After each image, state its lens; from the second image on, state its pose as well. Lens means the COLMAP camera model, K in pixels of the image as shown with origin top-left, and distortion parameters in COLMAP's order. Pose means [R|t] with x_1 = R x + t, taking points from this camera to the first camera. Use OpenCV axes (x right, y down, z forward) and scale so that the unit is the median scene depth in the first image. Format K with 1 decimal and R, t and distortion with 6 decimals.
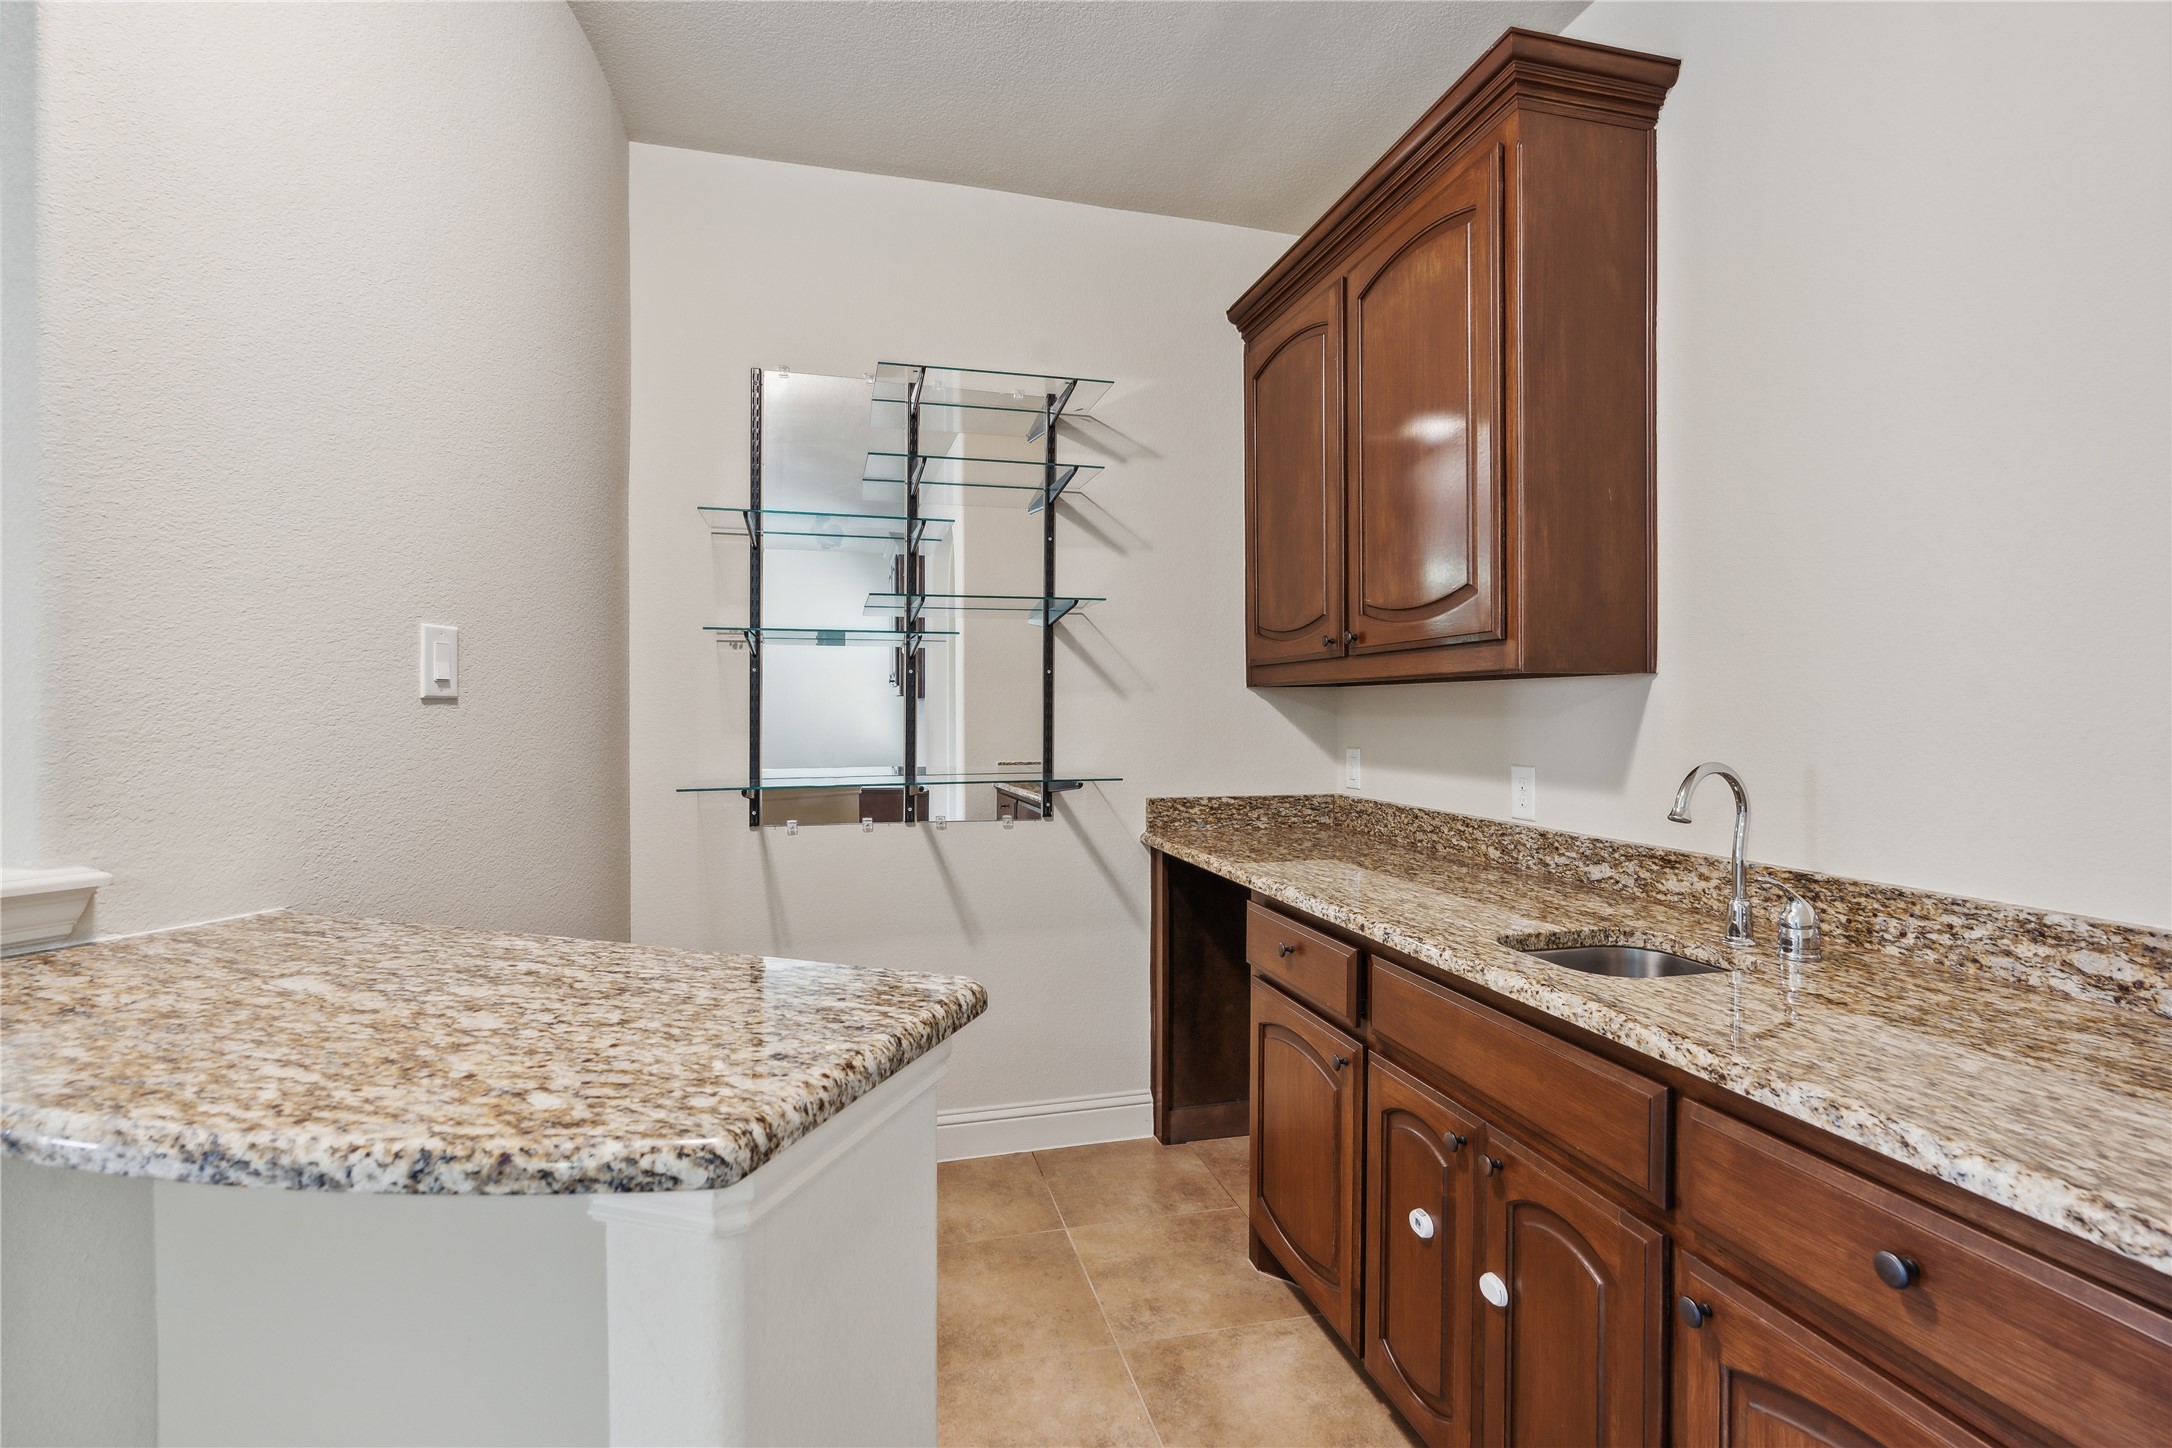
lens RADIAL K [[984.6, 0, 1090.2], [0, 984.6, 717.5], [0, 0, 1]] dist [-0.003502, 0.000595]
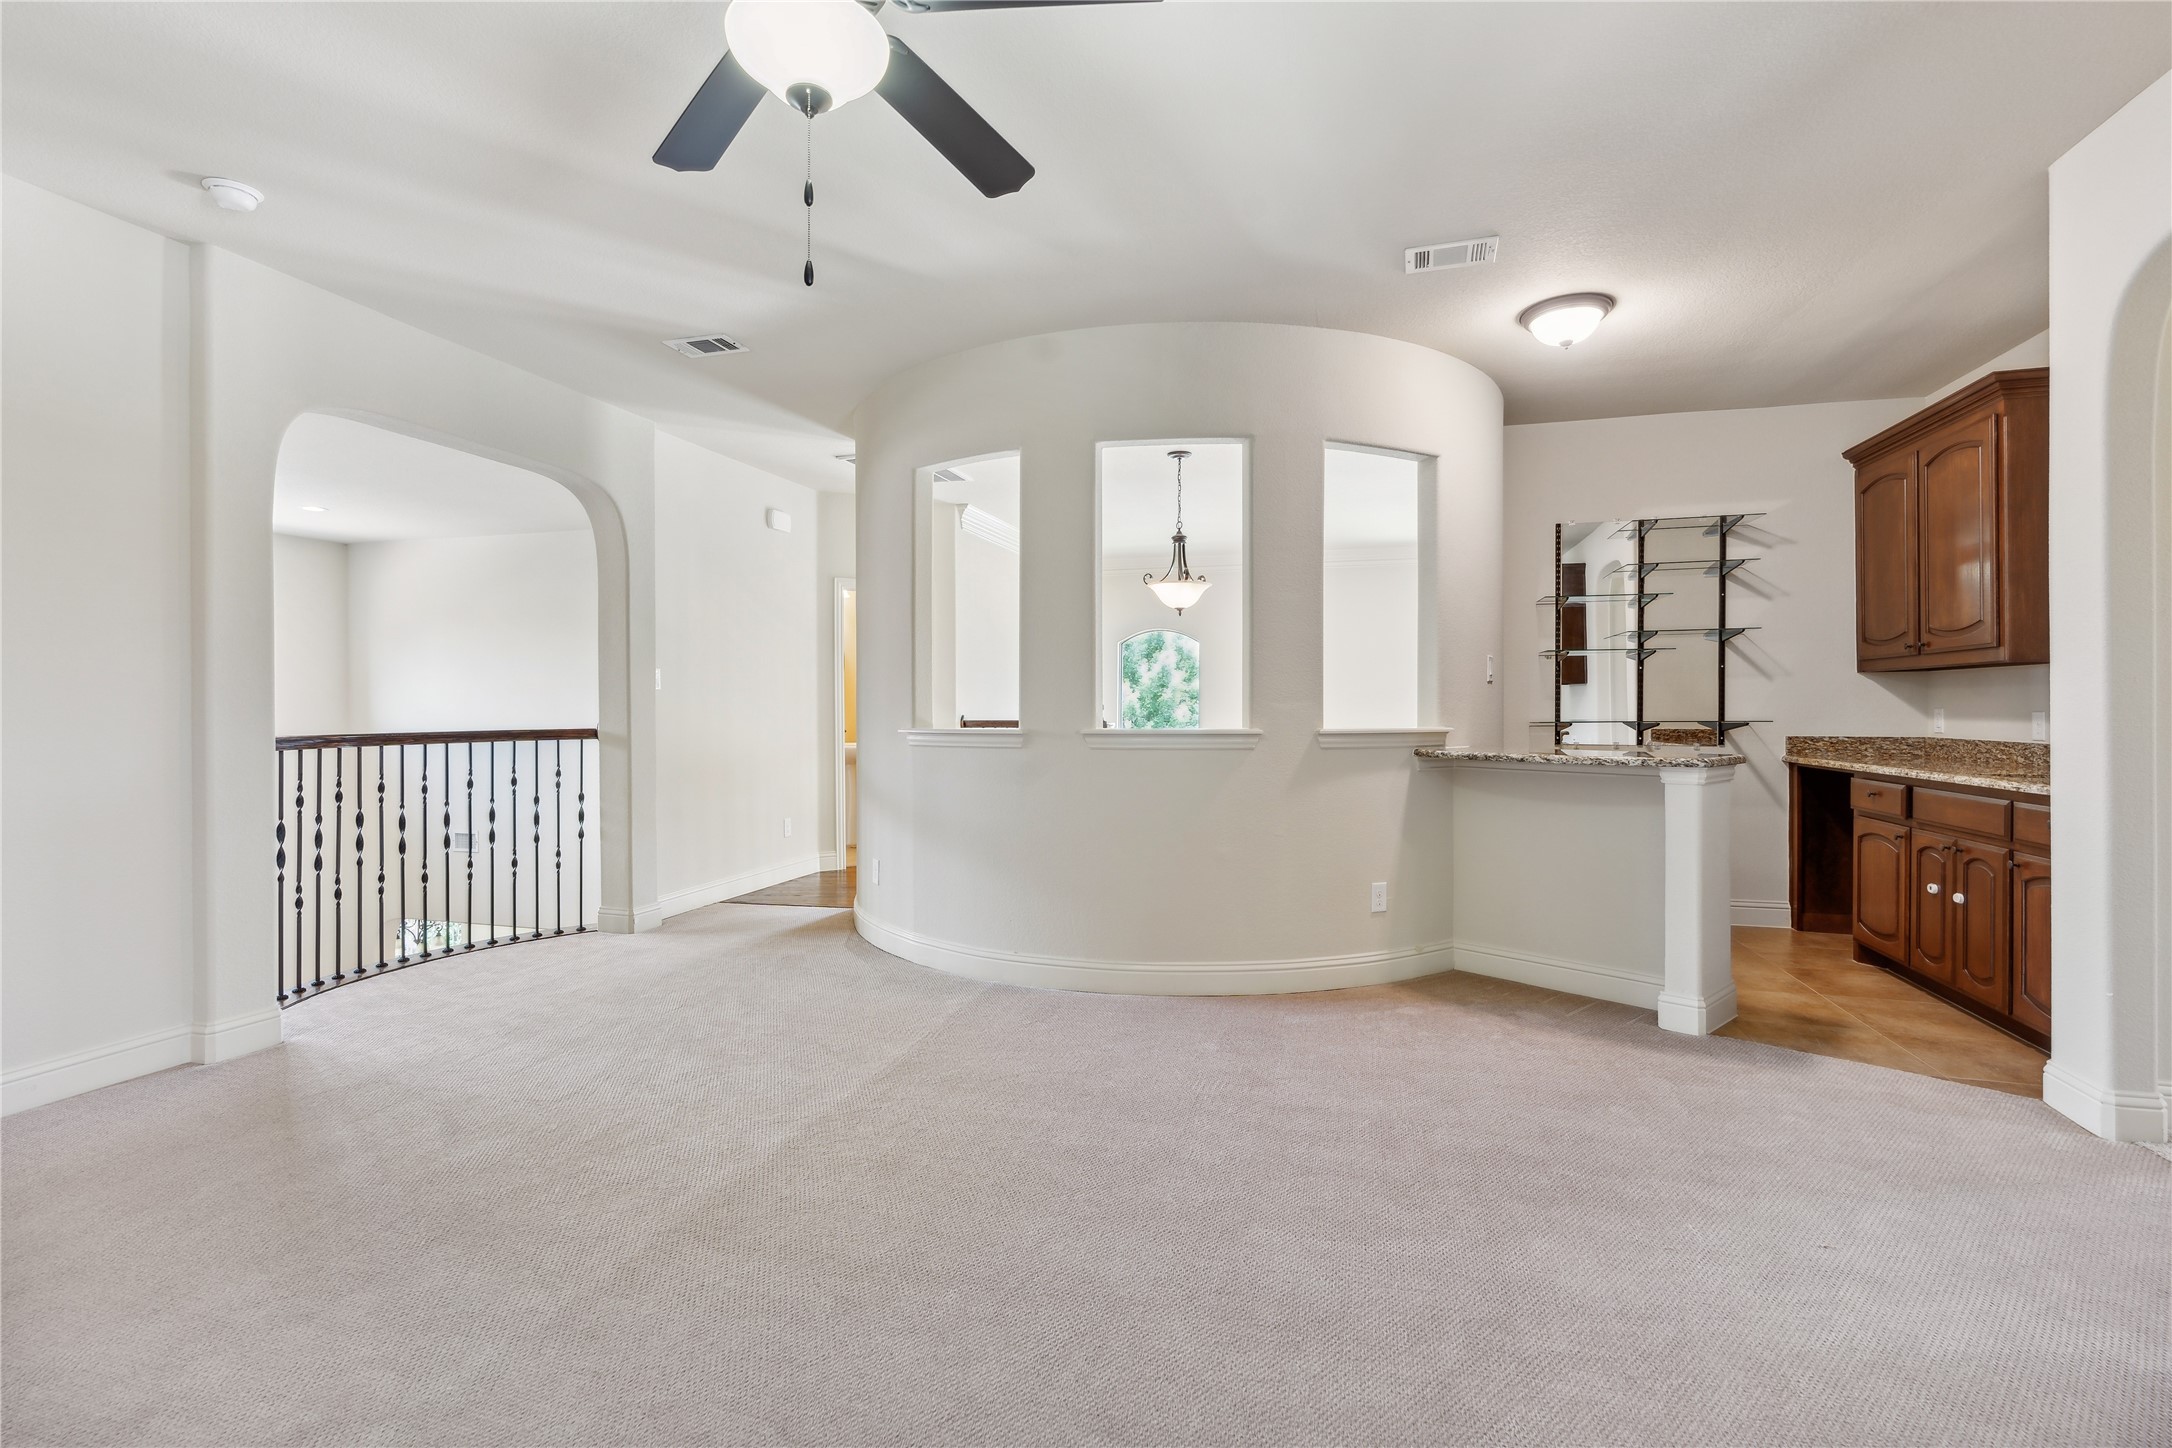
lens RADIAL K [[984.6, 0, 1091.4], [0, 984.6, 711.5], [0, 0, 1]] dist [-0.003502, 0.000595]
pose [[0.860439, -0.001192, -0.509551, -0.139561], [-0.000103, 0.999997, -0.002512, 0.049975], [0.509553, 0.002214, 0.860437, -1.379076]]
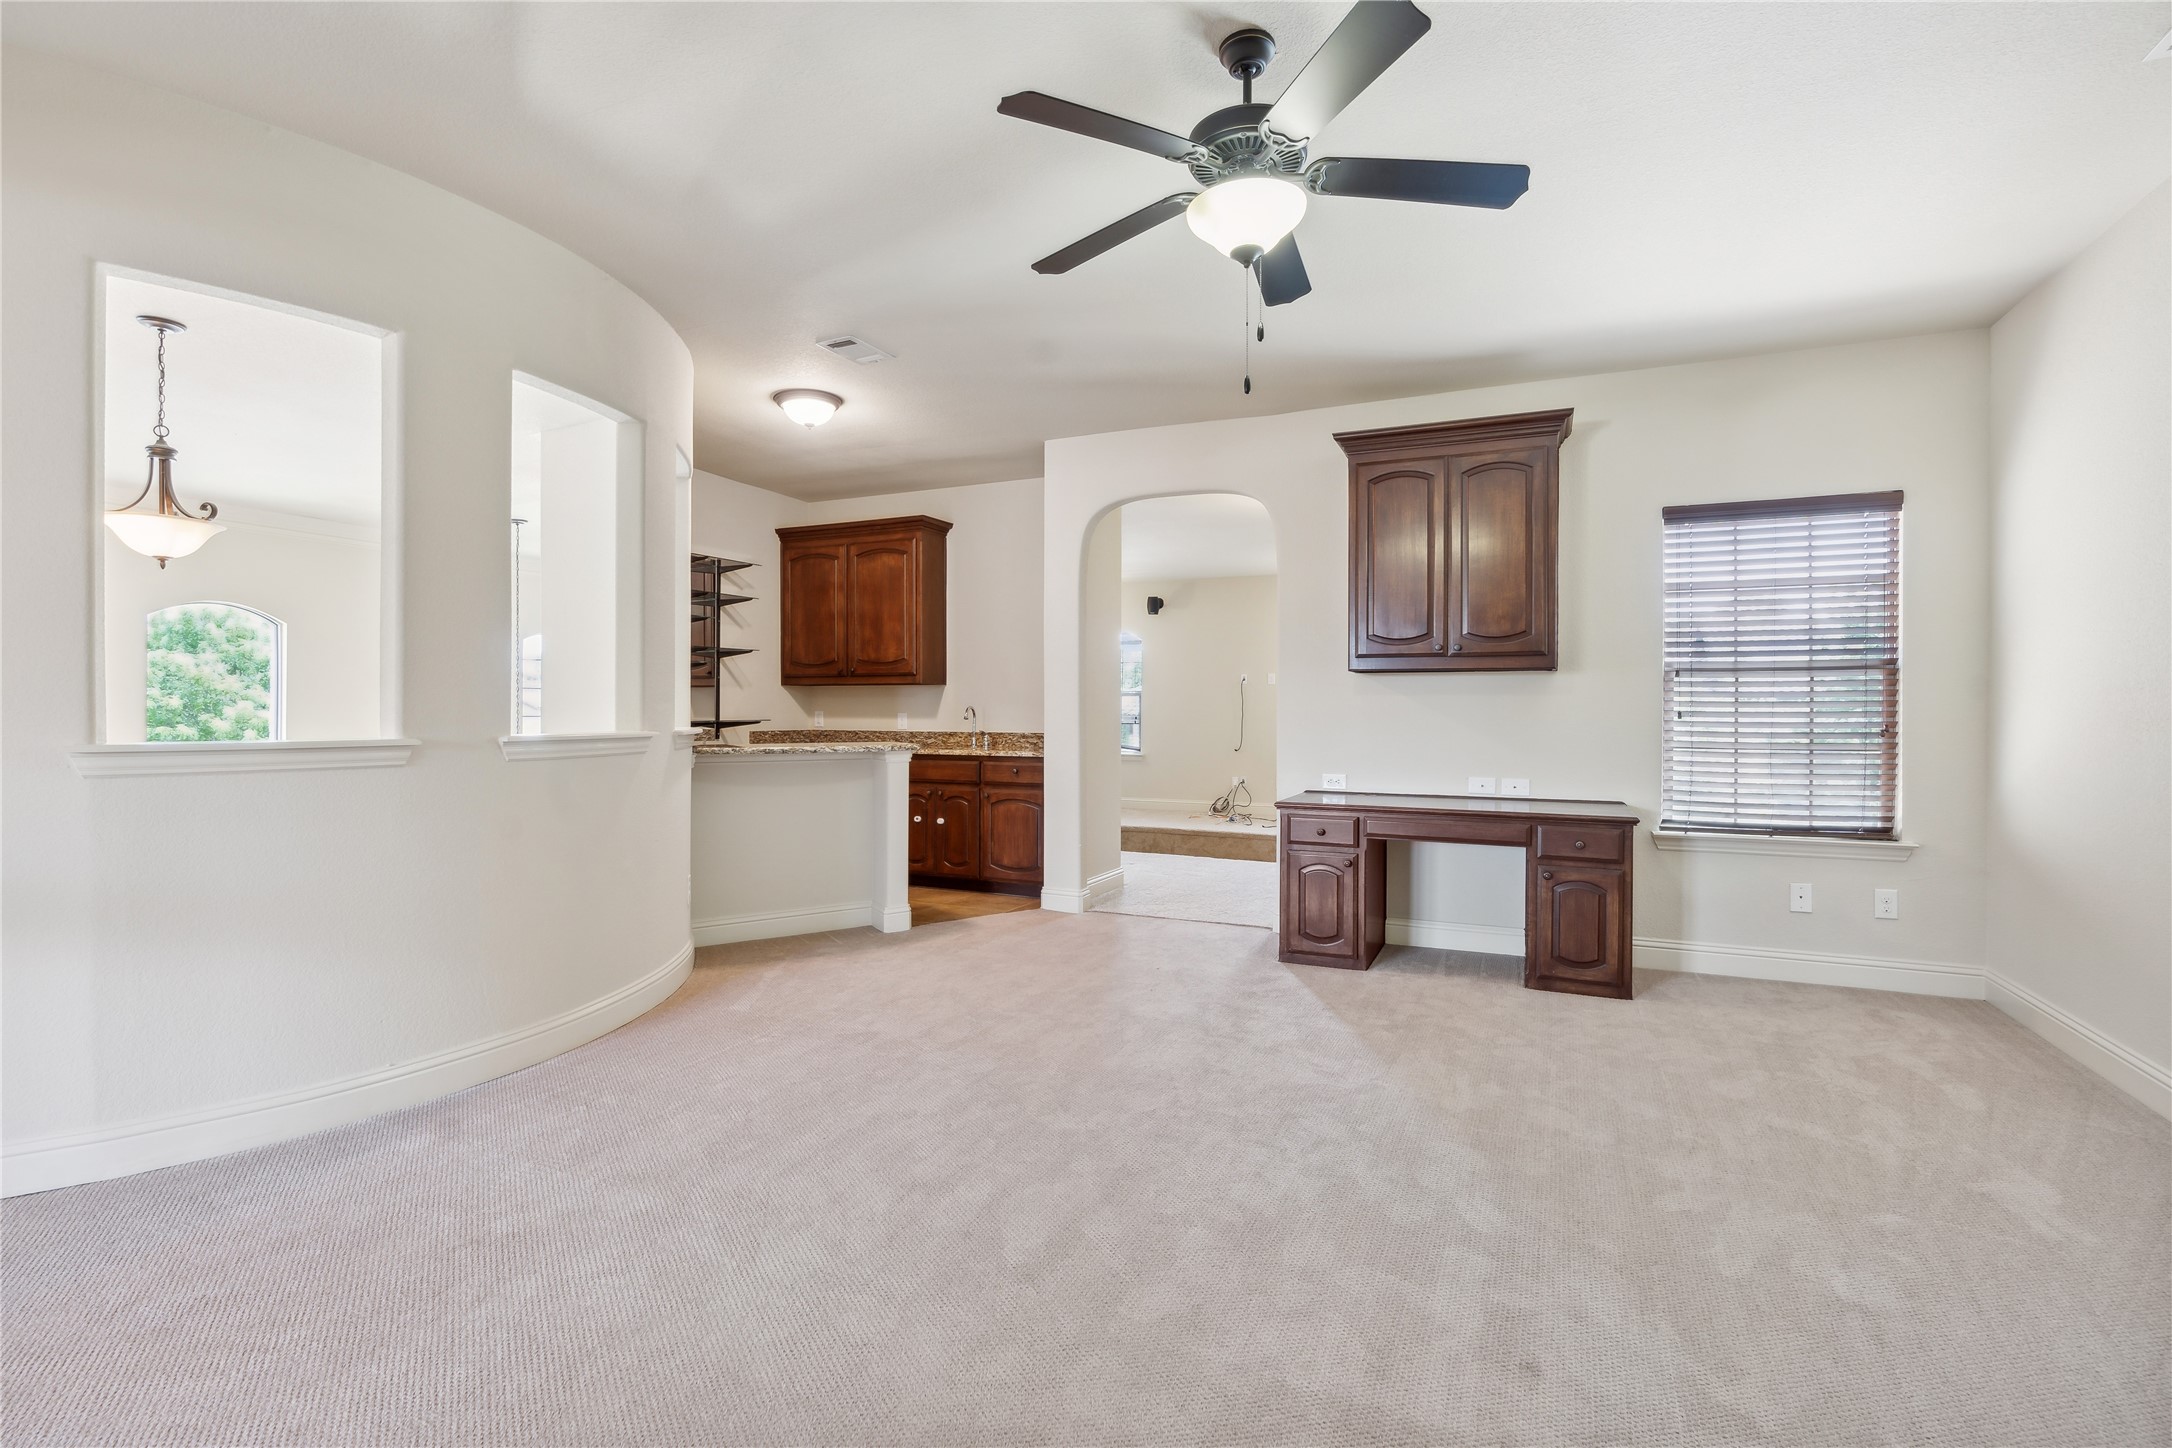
lens RADIAL K [[984.6, 0, 1086.4], [0, 984.6, 714.5], [0, 0, 1]] dist [-0.003502, 0.000595]
pose [[0.634343, -0.003327, 0.773044, -1.507862], [0.003376, 0.999993, 0.001533, 0.048036], [-0.773044, 0.001637, 0.634350, -1.355551]]
